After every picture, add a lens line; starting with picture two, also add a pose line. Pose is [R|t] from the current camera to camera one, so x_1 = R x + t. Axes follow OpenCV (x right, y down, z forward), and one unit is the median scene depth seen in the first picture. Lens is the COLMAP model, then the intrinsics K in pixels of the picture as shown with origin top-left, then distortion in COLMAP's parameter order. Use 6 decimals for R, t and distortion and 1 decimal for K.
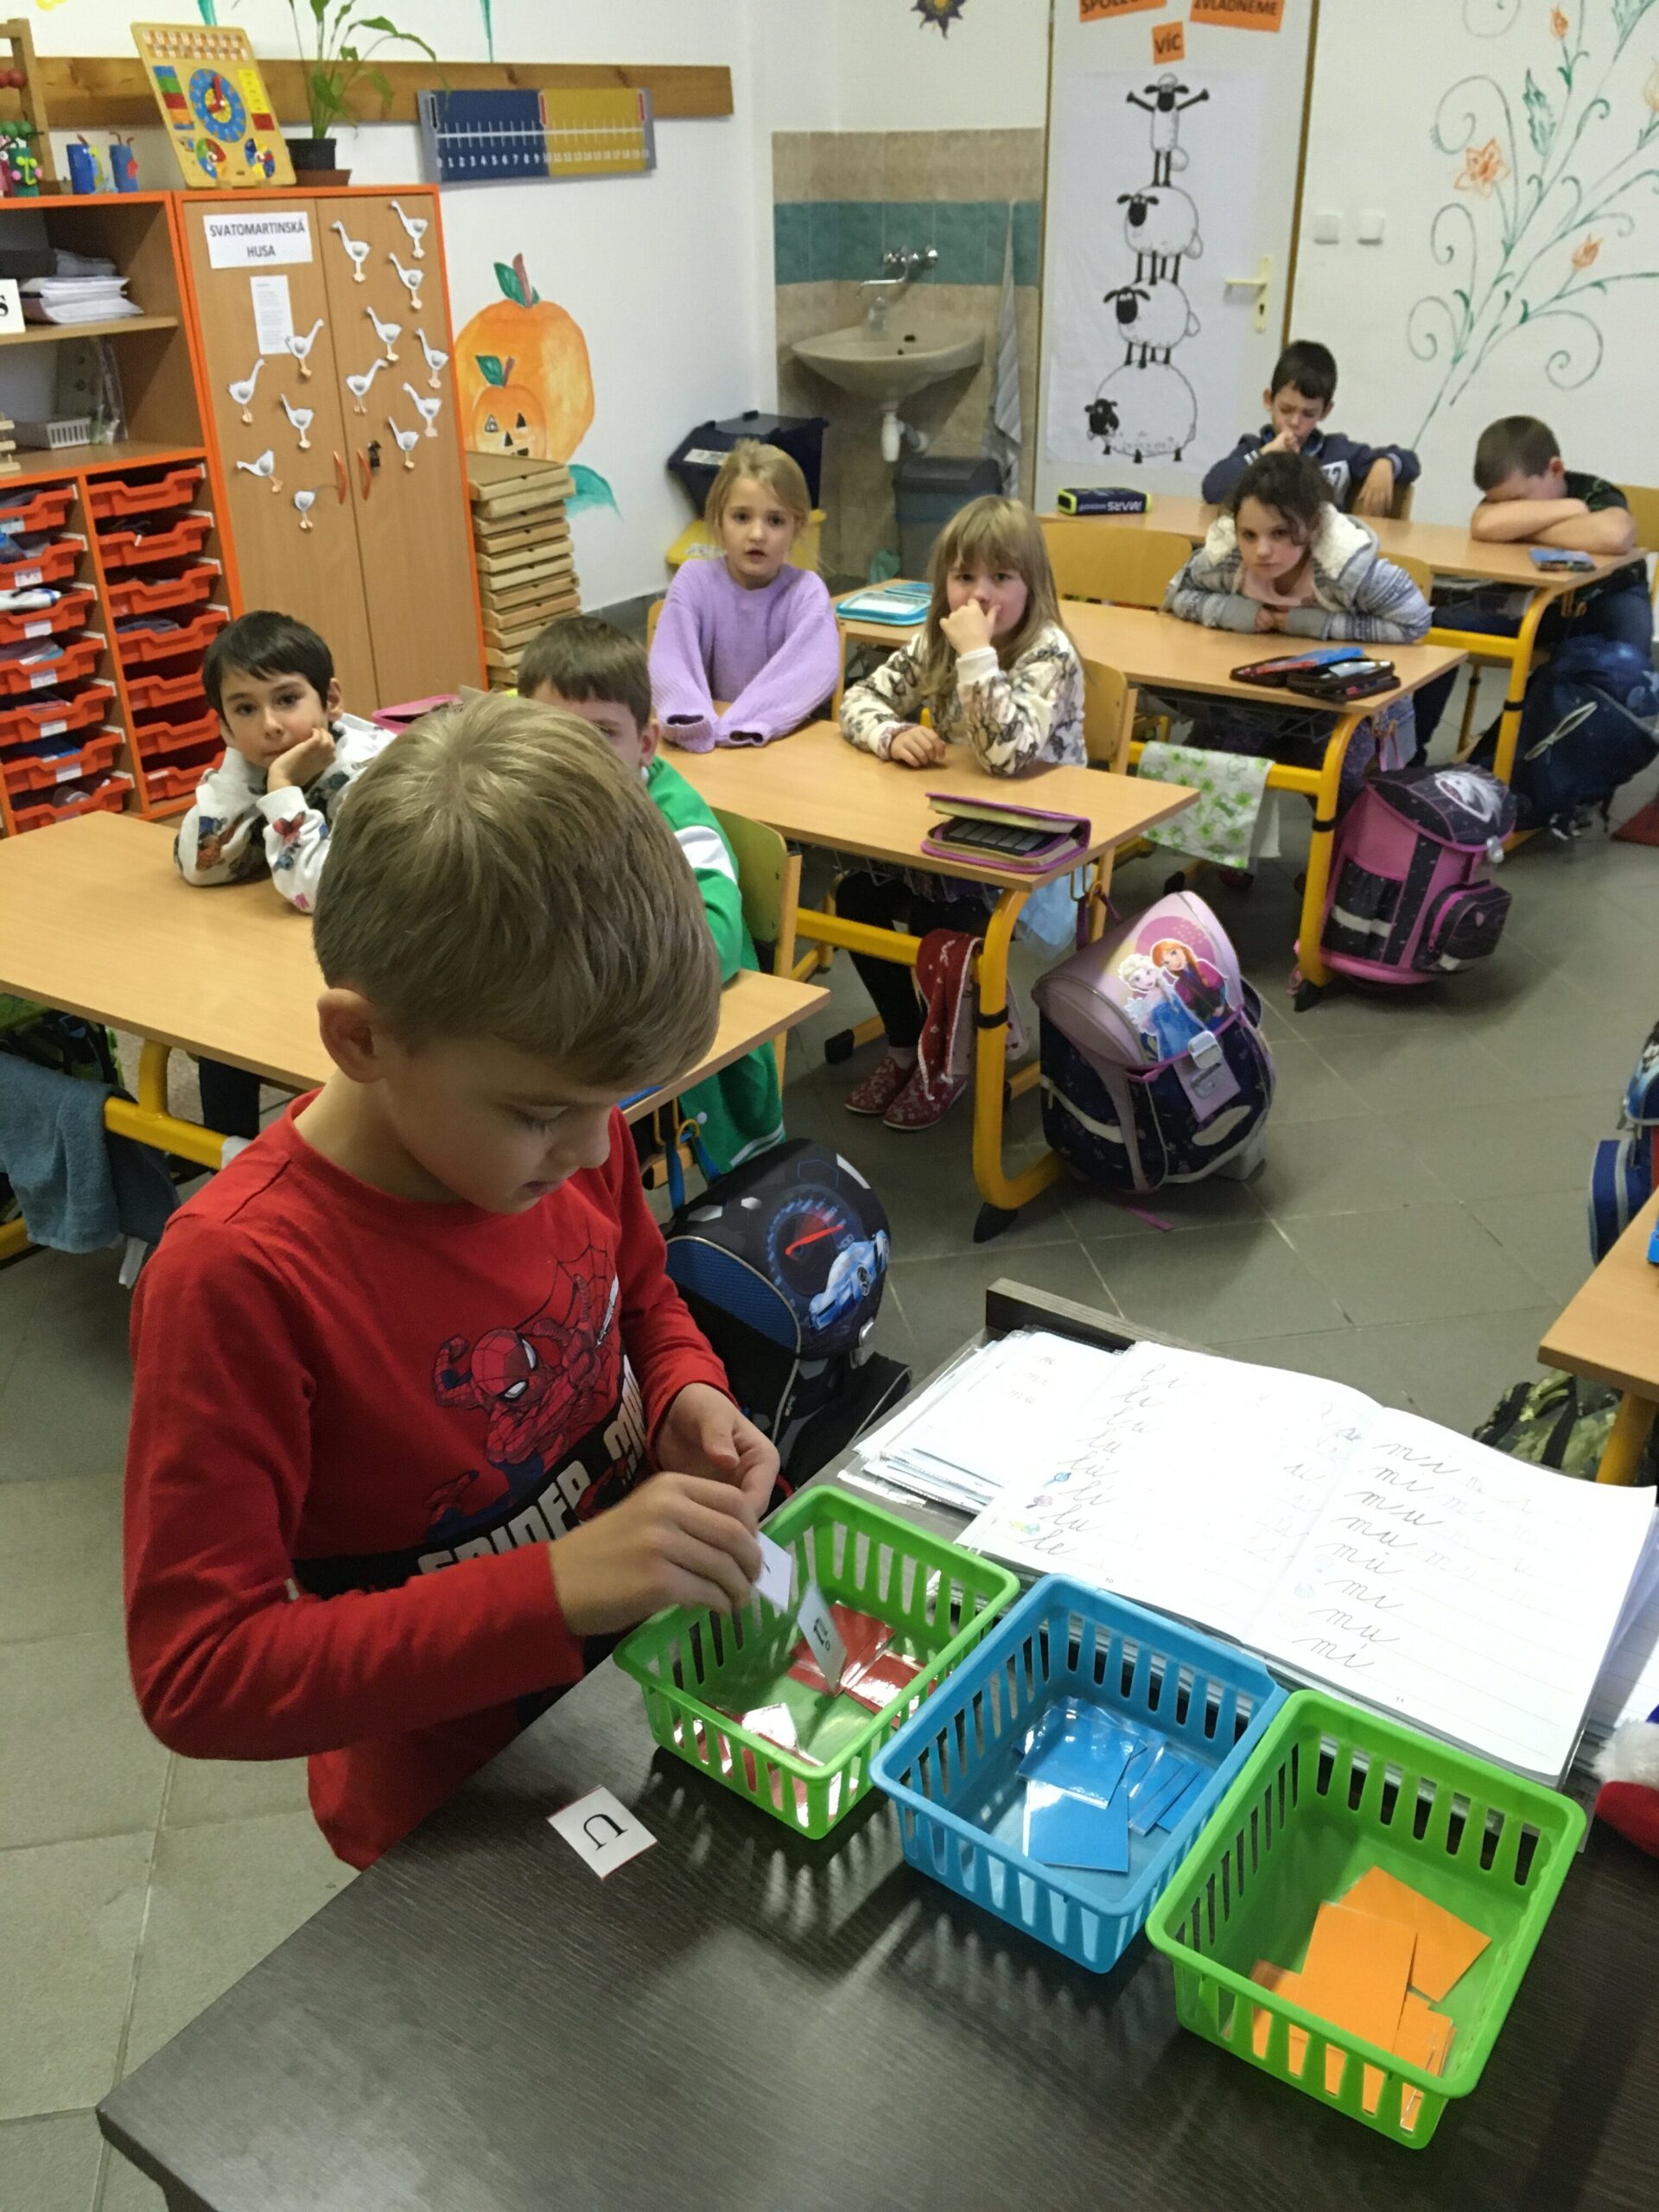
lens RADIAL K [[1885.1, 0, 823.4], [0, 1885.1, 1097.9], [0, 0, 1]] dist [0.079620, -0.125285]
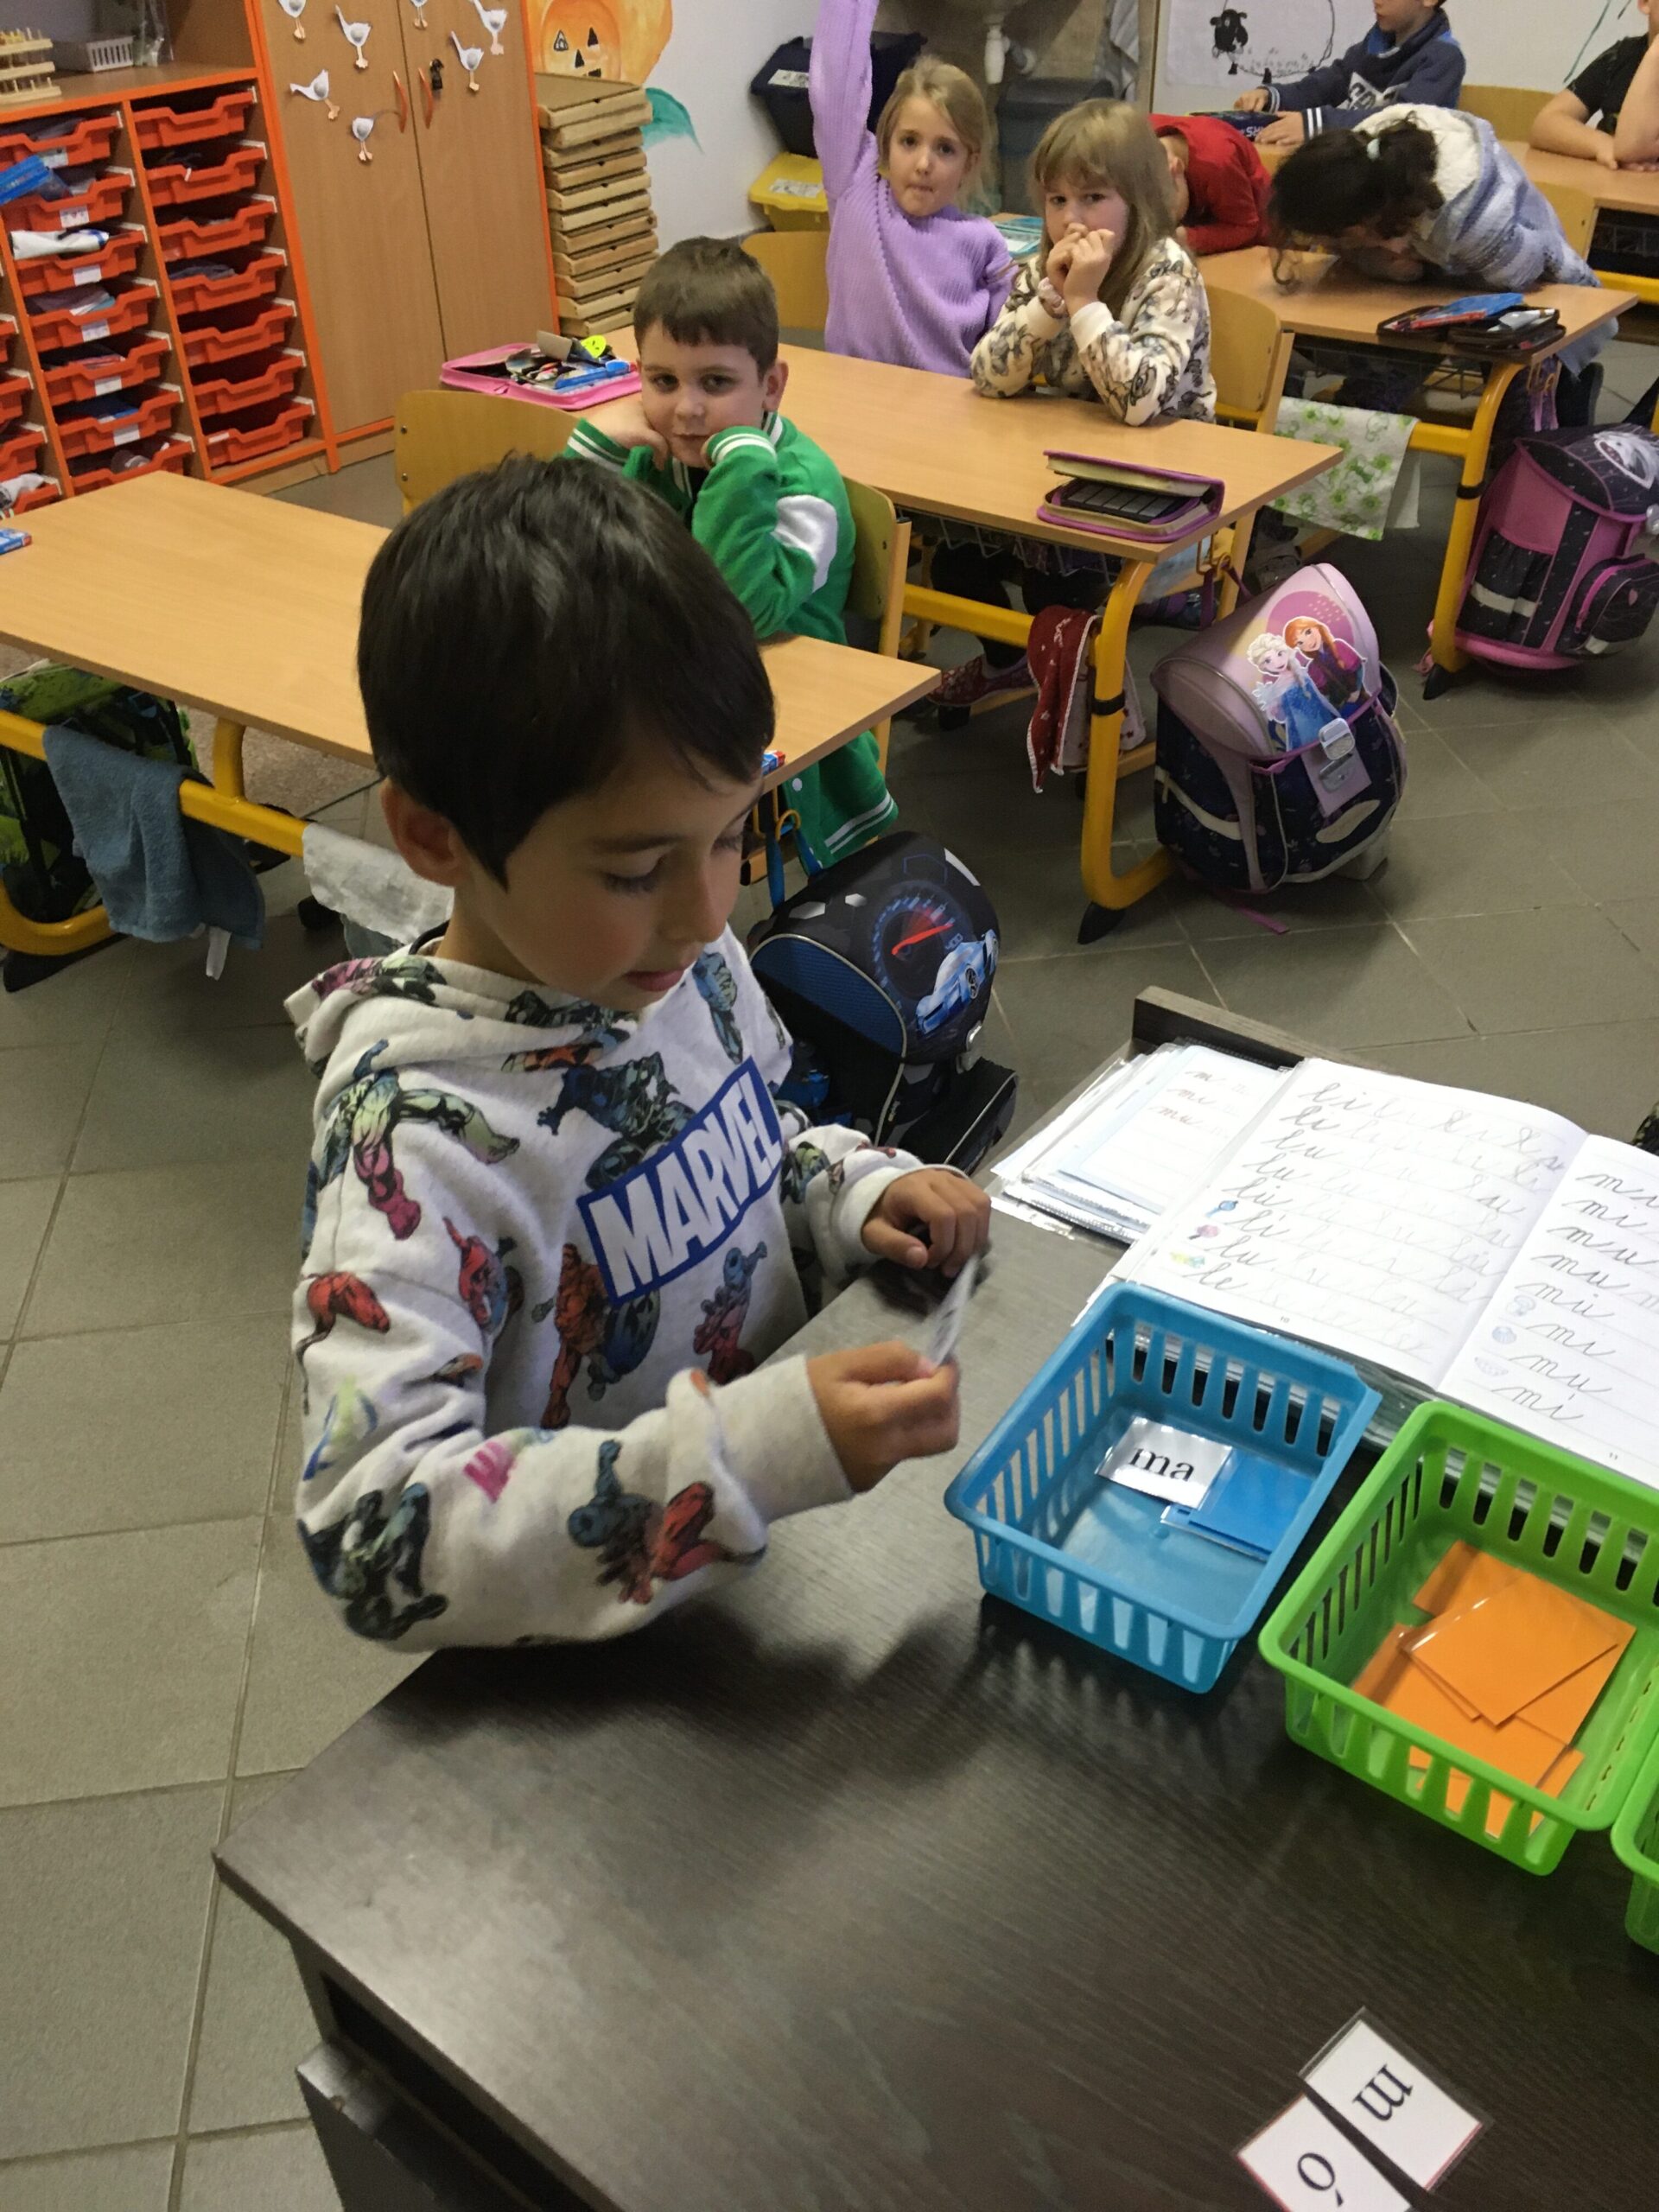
lens RADIAL K [[1880.2, 0, 821.7], [0, 1880.2, 1096.6], [0, 0, 1]] dist [0.077691, -0.119318]
pose [[0.999171, 0.014483, -0.038054, -0.008250], [-0.008237, 0.987175, 0.159431, 0.001101], [0.039875, -0.158985, 0.986475, 0.023542]]
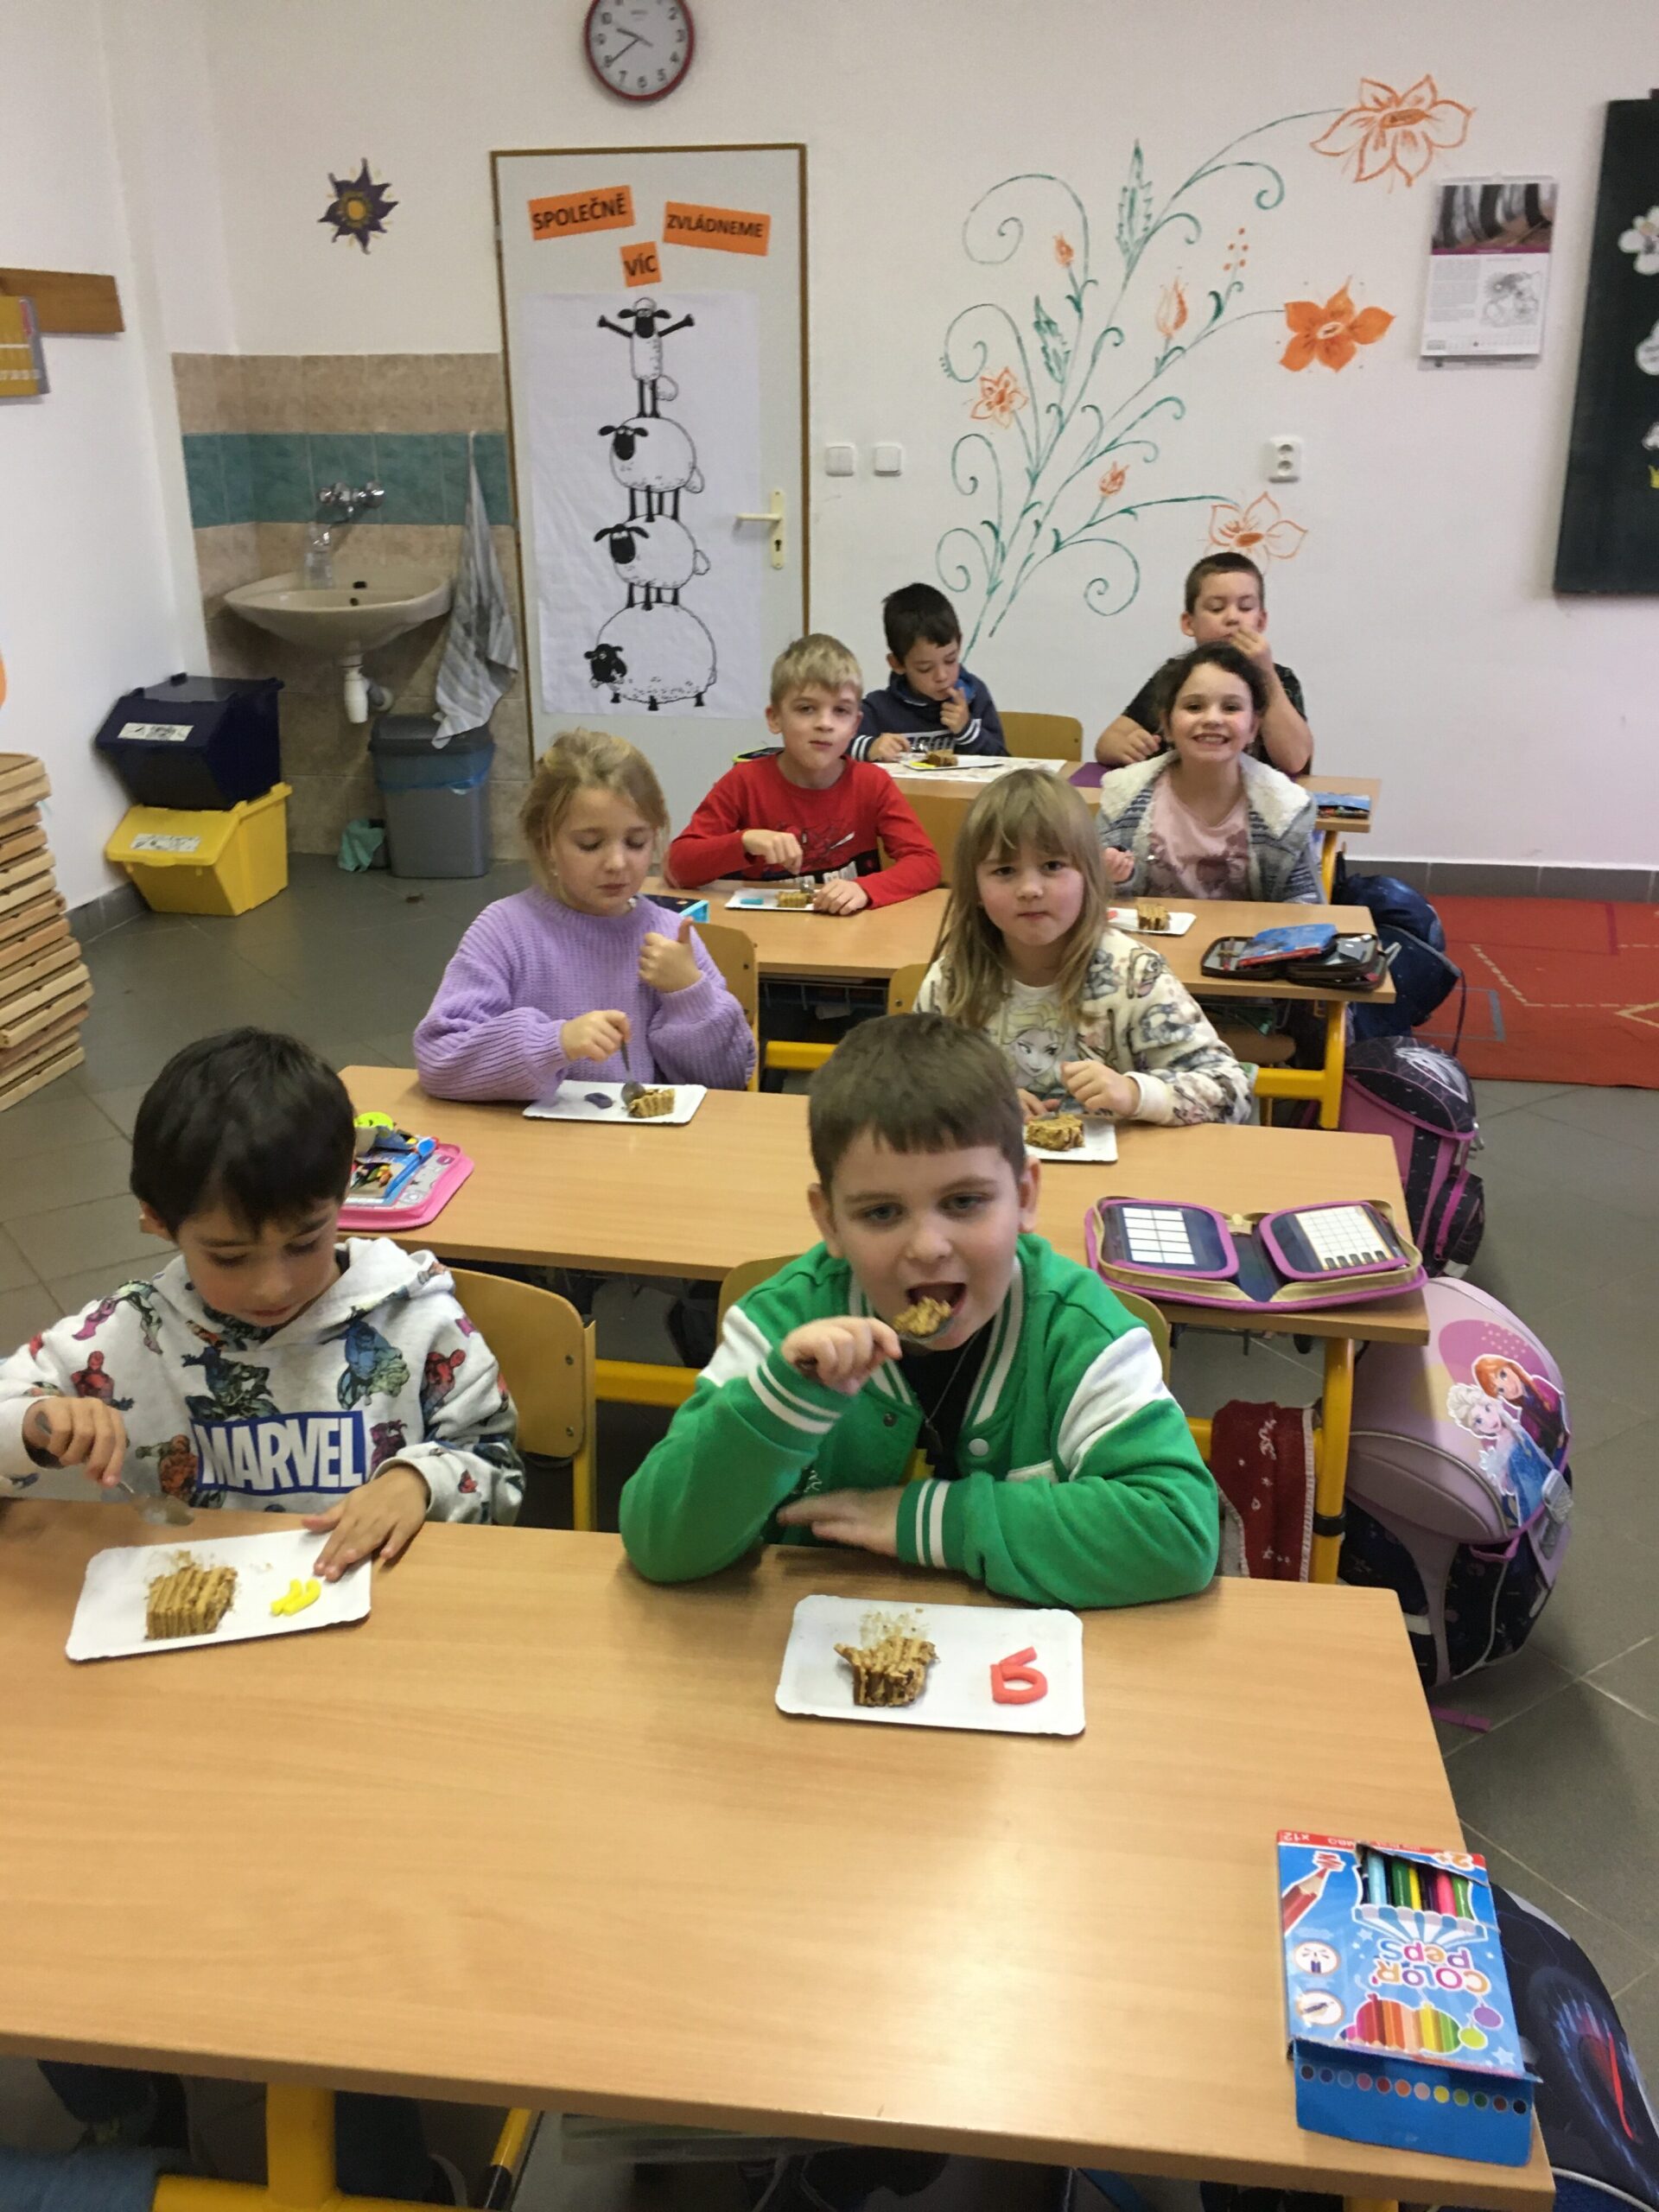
lens RADIAL K [[1891.8, 0, 836.0], [0, 1891.8, 1108.3], [0, 0, 1]] dist [0.083020, -0.129495]
pose [[0.912739, -0.138439, 0.384371, -0.188966], [0.178718, 0.981340, -0.070940, -0.101486], [-0.367378, 0.133444, 0.920449, 0.238735]]
